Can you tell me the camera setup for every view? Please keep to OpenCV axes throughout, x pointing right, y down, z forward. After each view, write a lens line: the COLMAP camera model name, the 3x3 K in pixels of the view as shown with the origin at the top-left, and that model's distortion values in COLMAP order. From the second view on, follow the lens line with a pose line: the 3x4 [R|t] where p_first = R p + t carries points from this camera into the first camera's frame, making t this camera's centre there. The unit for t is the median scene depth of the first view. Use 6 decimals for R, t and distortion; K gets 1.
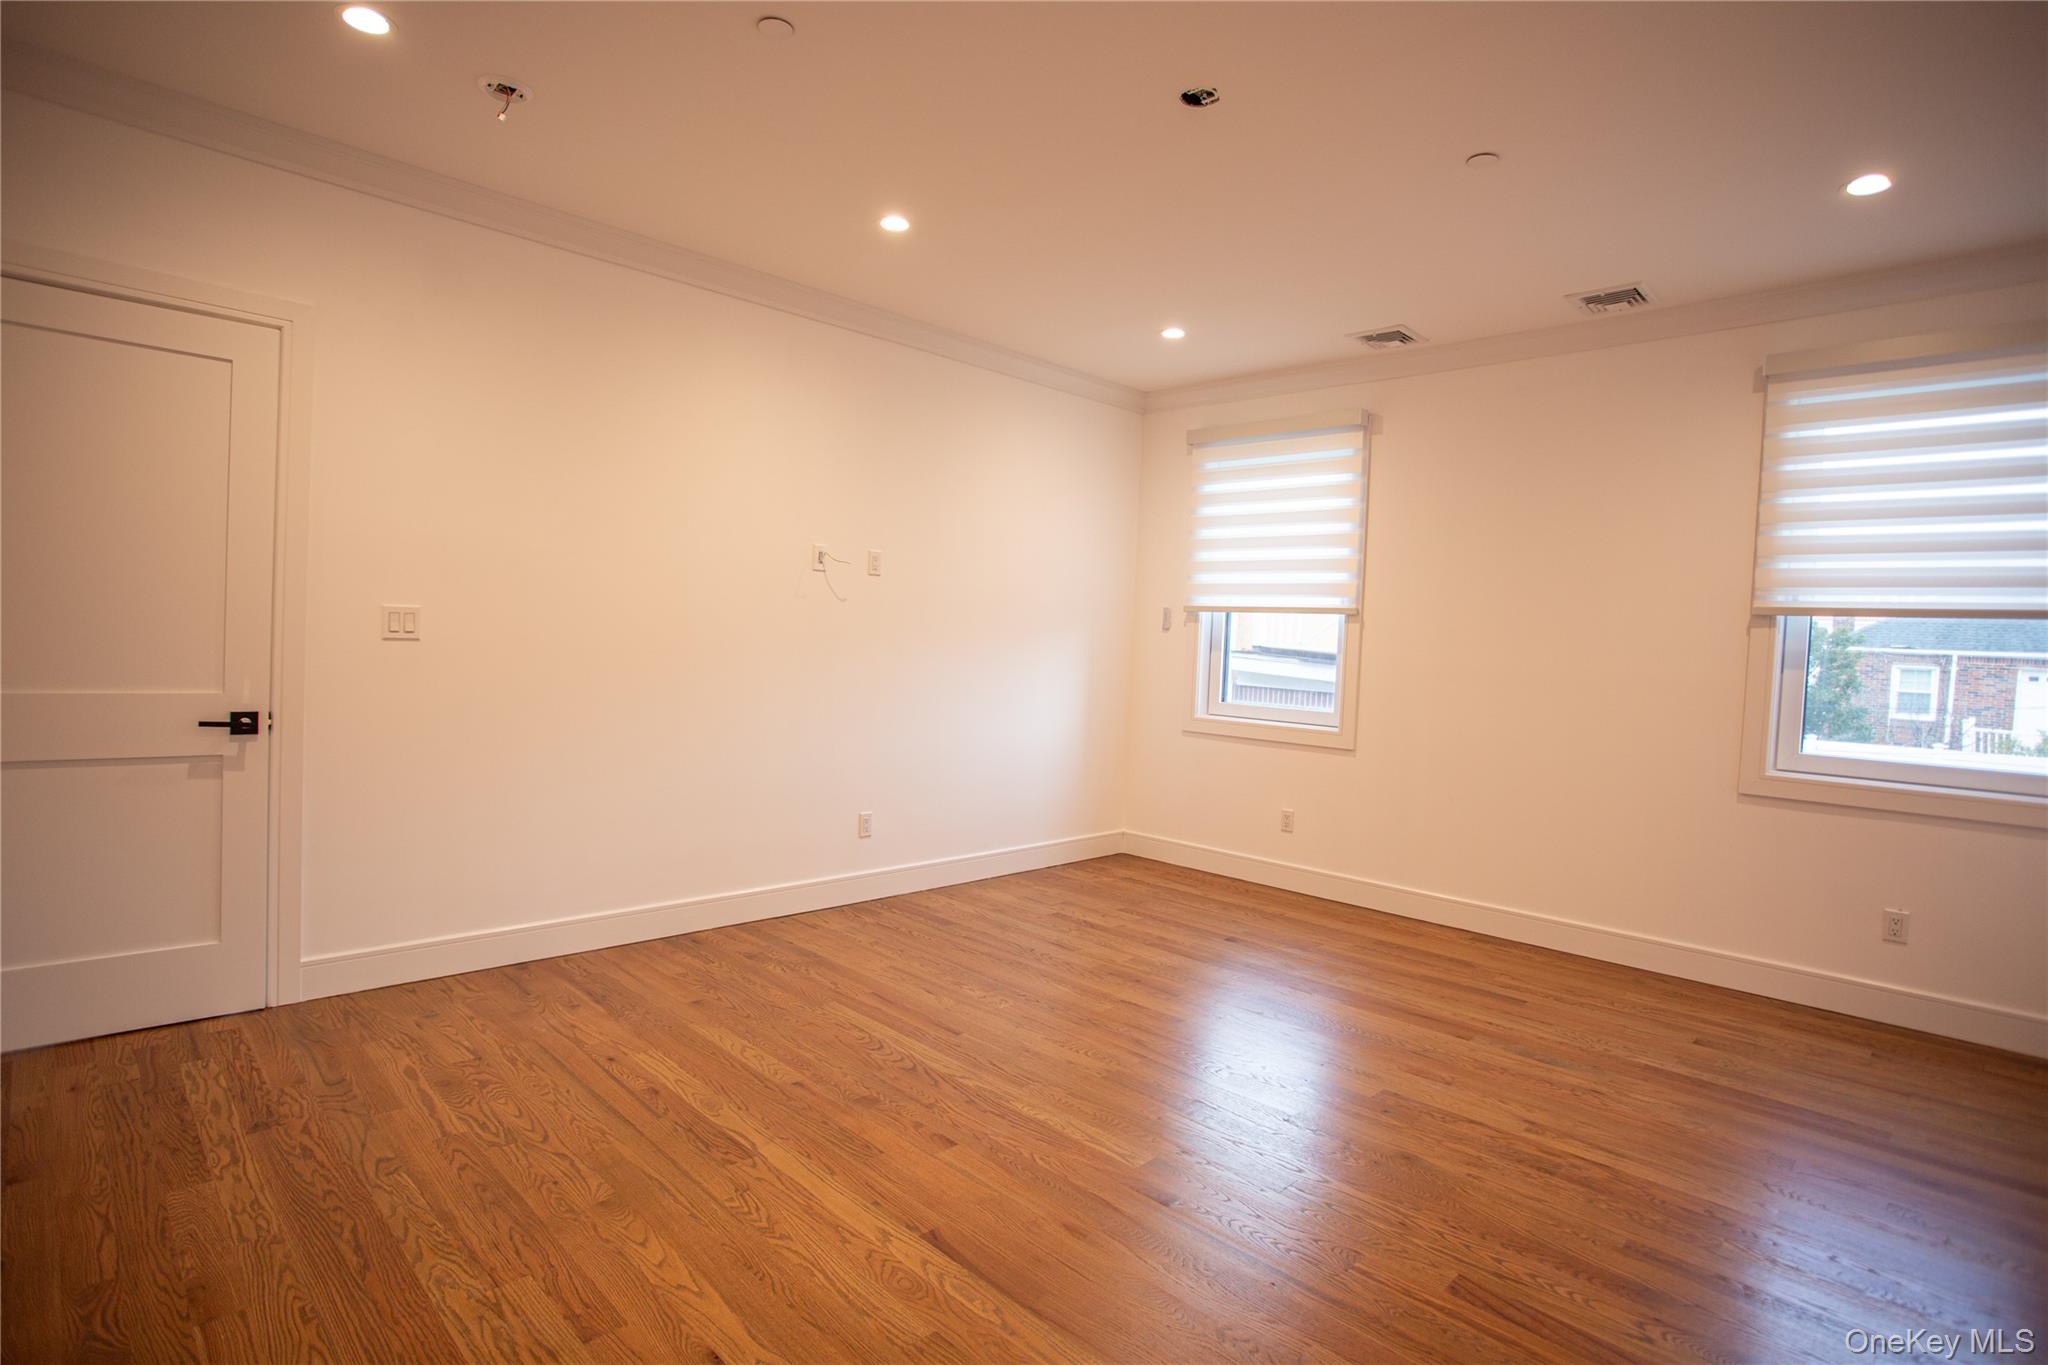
lens RADIAL K [[1021.5, 0, 1020.3], [0, 1021.5, 668.9], [0, 0, 1]] dist [-0.073587, 0.034001]
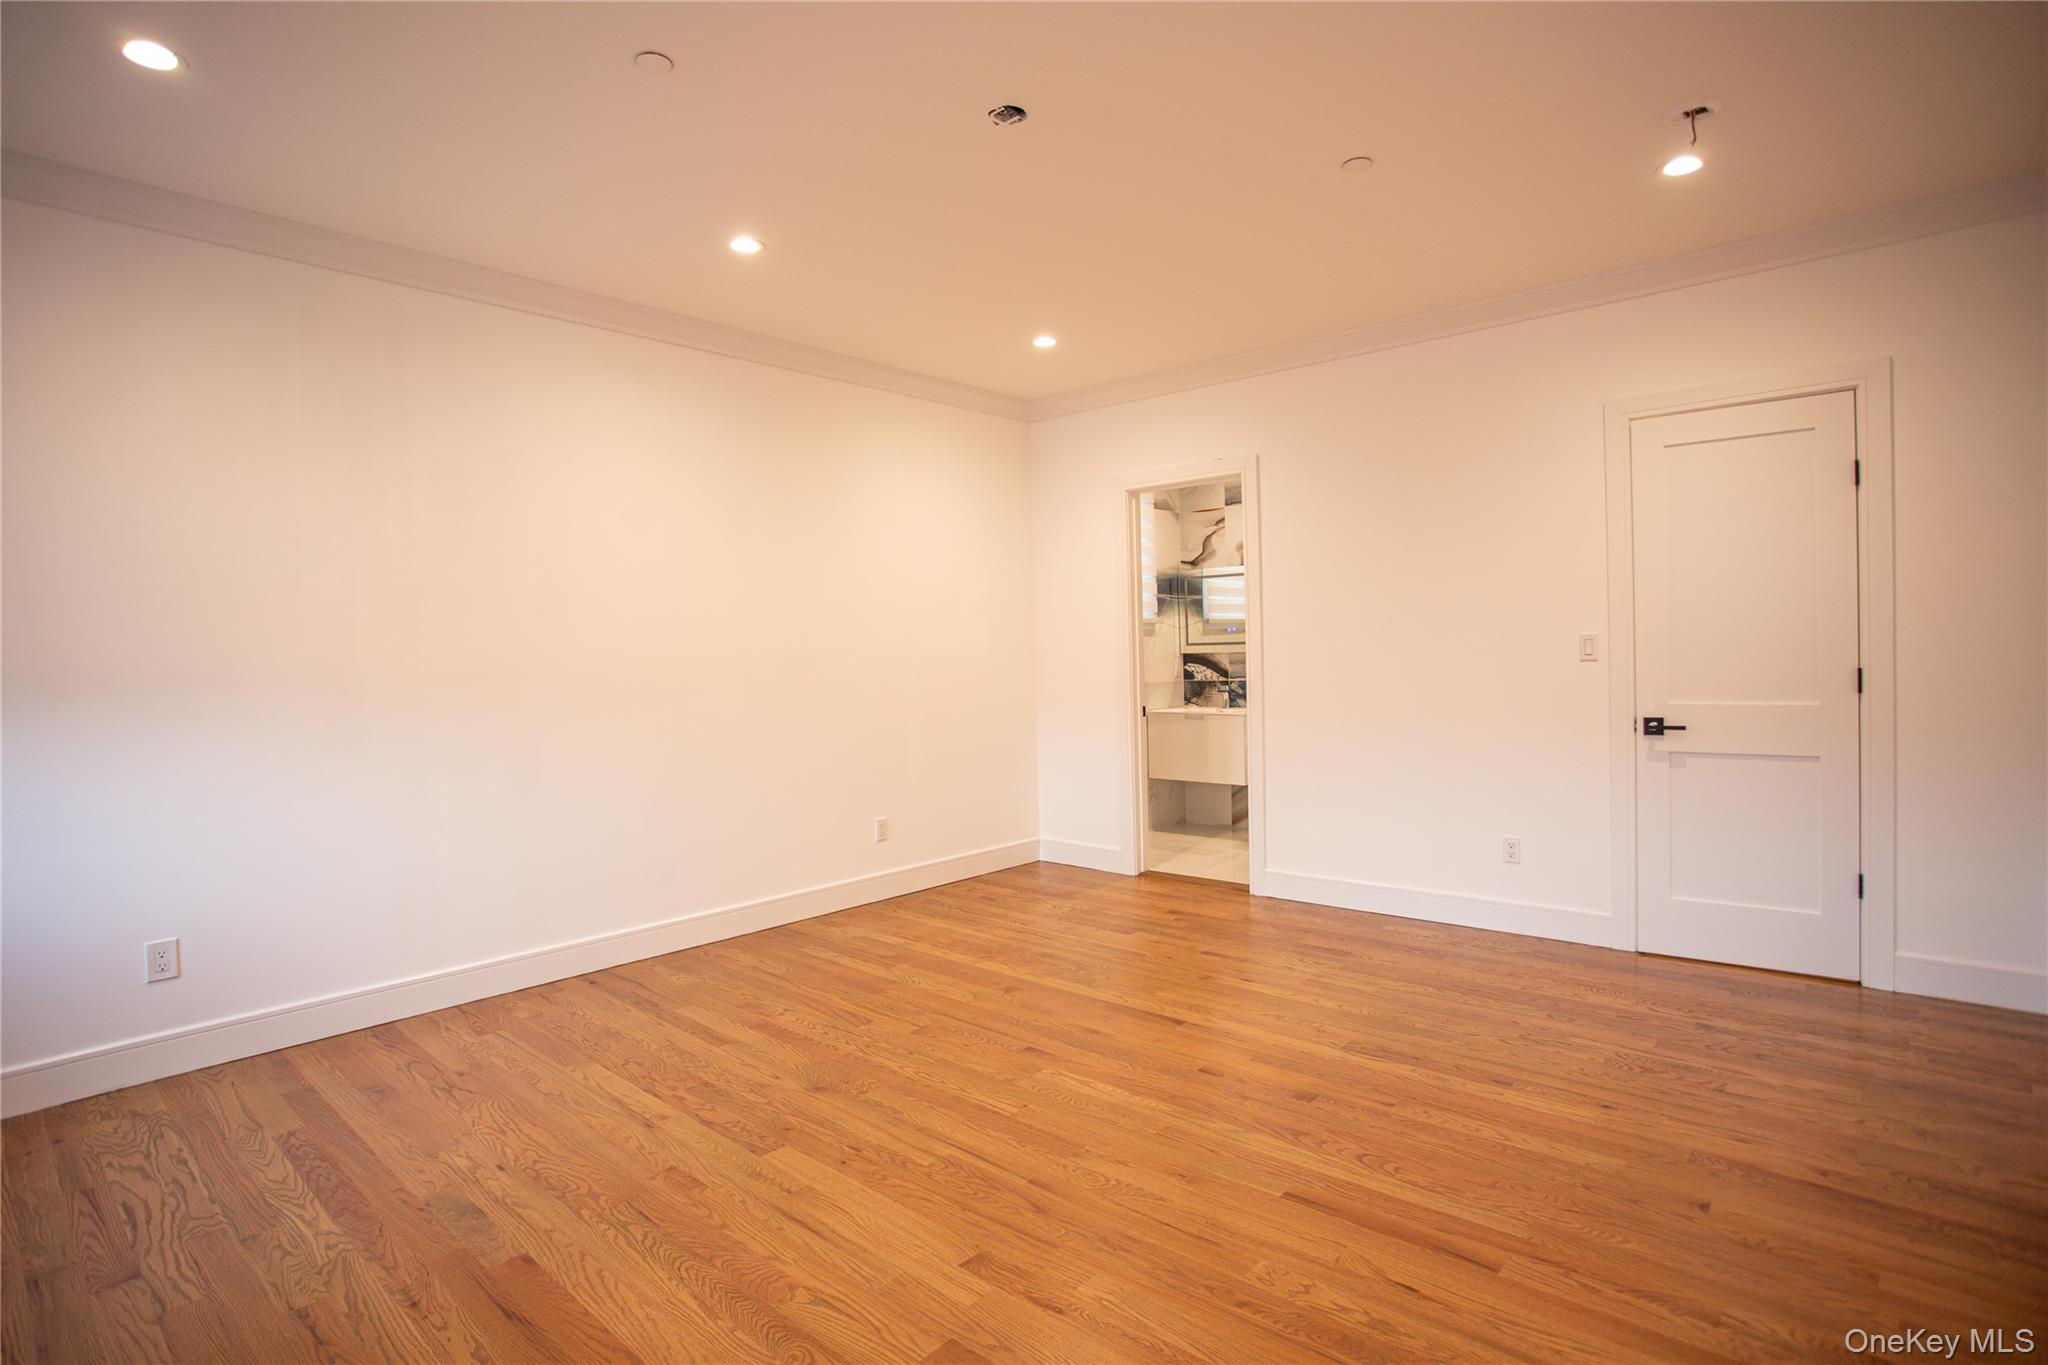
lens RADIAL K [[1021.5, 0, 1020.3], [0, 1021.5, 668.9], [0, 0, 1]] dist [-0.073587, 0.034001]
pose [[-0.998239, -0.018113, -0.056494, 0.139174], [-0.020508, 0.998903, 0.042105, -0.032324], [0.055670, 0.043190, -0.997515, 1.337616]]
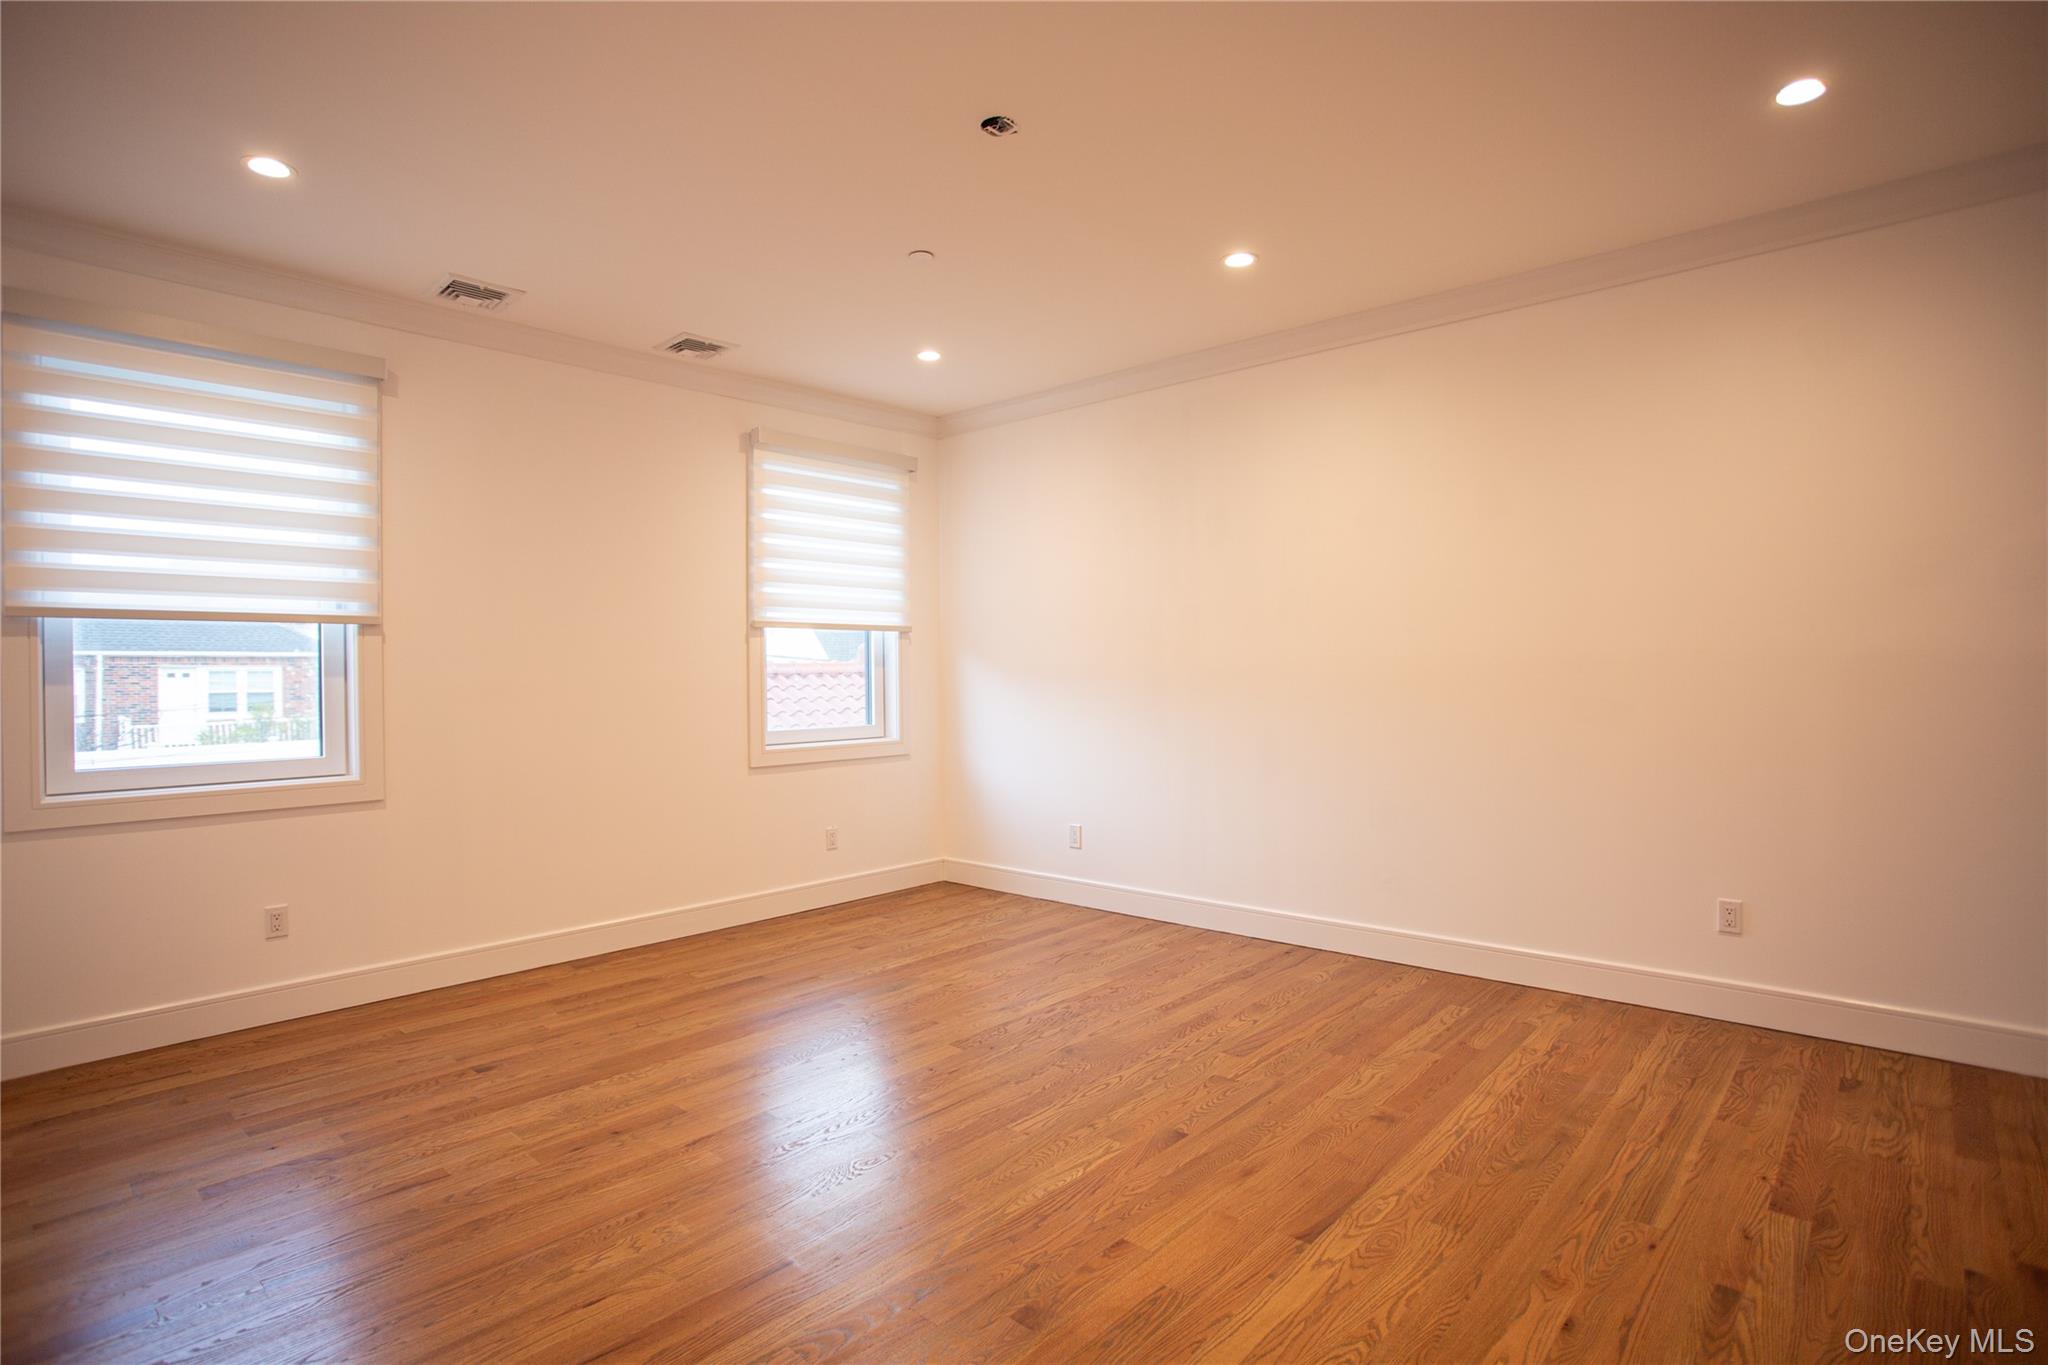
lens RADIAL K [[1021.5, 0, 1020.3], [0, 1021.5, 668.9], [0, 0, 1]] dist [-0.073587, 0.034001]
pose [[-0.048804, -0.041655, 0.997939, -0.562772], [0.039331, 0.998275, 0.043593, -0.042144], [-0.998034, 0.041378, -0.047081, 0.684914]]
